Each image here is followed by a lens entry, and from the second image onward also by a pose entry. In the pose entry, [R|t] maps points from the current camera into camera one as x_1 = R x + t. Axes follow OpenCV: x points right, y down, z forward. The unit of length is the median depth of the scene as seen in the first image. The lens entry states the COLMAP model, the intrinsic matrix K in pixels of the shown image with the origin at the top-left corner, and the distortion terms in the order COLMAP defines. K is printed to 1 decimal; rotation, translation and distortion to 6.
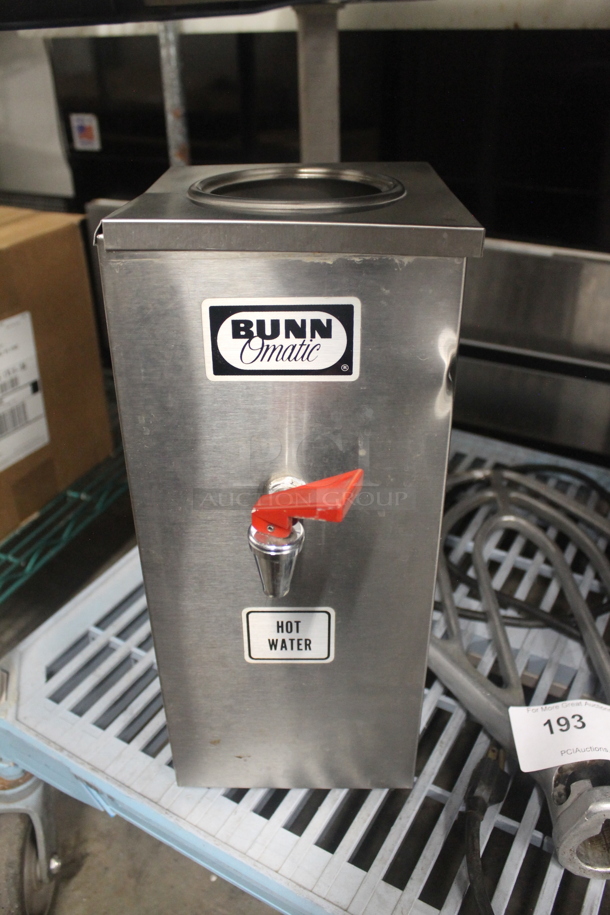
lens RADIAL K [[757.8, 0, 305.0], [0, 757.8, 457.5], [0, 0, 1]] dist [-0.089420, 0.008457]
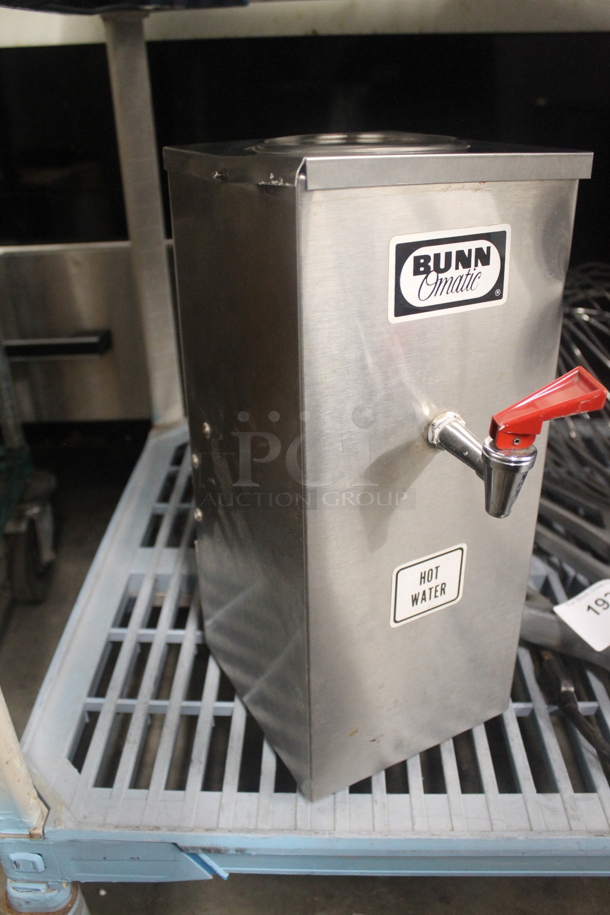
lens RADIAL K [[757.8, 0, 305.0], [0, 757.8, 457.5], [0, 0, 1]] dist [-0.089420, 0.008457]
pose [[0.874156, -0.222324, 0.431767, -0.697242], [0.247990, 0.968757, -0.003252, 0.043261], [-0.417554, 0.109917, 0.901979, 0.182703]]
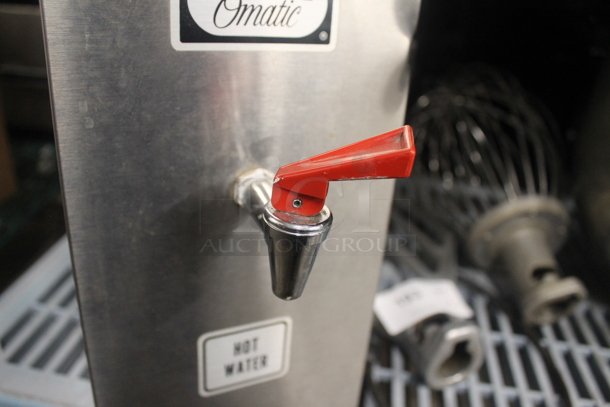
lens RADIAL K [[497.1, 0, 305.0], [0, 497.1, 203.5], [0, 0, 1]] dist [-0.112715, 0.004288]
pose [[0.887804, -0.113697, 0.445957, -0.258577], [0.149727, 0.987644, -0.046273, 0.108338], [-0.435185, 0.107853, 0.893858, 0.496651]]
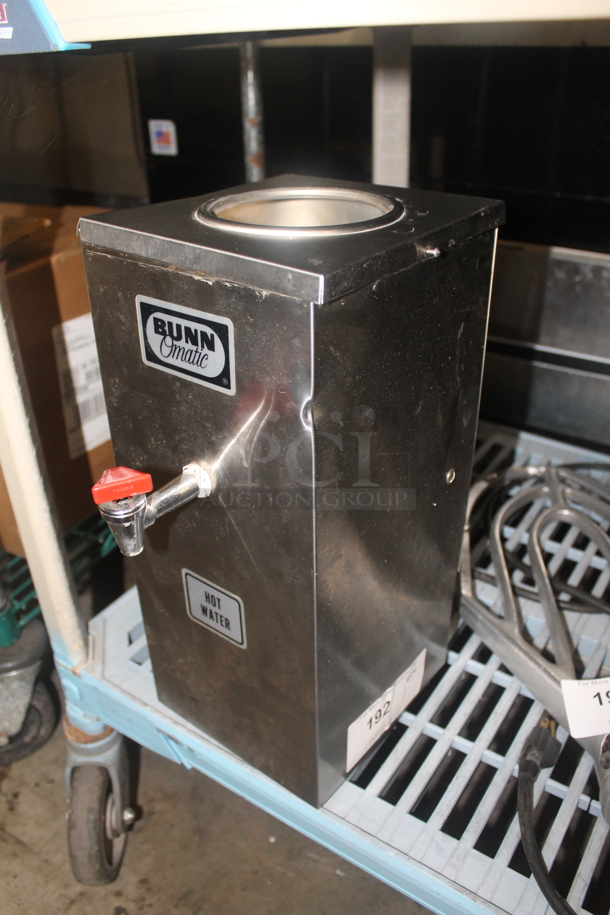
lens RADIAL K [[745.6, 0, 305.0], [0, 745.6, 457.5], [0, 0, 1]] dist [-0.112715, 0.004288]
pose [[0.789449, 0.305555, -0.532360, 0.740523], [-0.292190, 0.949797, 0.111854, -0.167883], [0.539811, 0.067247, 0.839096, 0.180785]]
